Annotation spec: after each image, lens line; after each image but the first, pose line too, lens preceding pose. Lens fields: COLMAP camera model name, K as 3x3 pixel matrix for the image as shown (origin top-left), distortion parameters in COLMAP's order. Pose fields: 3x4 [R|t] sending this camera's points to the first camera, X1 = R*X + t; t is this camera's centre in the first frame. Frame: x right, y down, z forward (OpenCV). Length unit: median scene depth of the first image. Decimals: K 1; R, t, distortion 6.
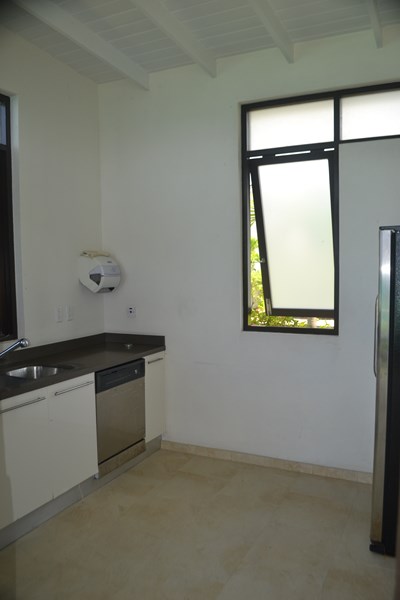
lens RADIAL K [[483.4, 0, 208.4], [0, 483.4, 300.7], [0, 0, 1]] dist [-0.091225, 0.004638]
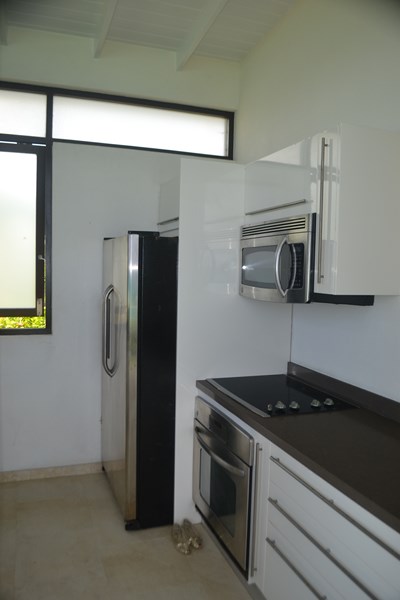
lens RADIAL K [[483.4, 0, 208.4], [0, 483.4, 300.7], [0, 0, 1]] dist [-0.091225, 0.004638]
pose [[0.688105, -0.024777, 0.725188, -0.223803], [0.018216, 0.999692, 0.016872, -0.007931], [-0.725383, 0.001600, 0.688344, 0.081417]]
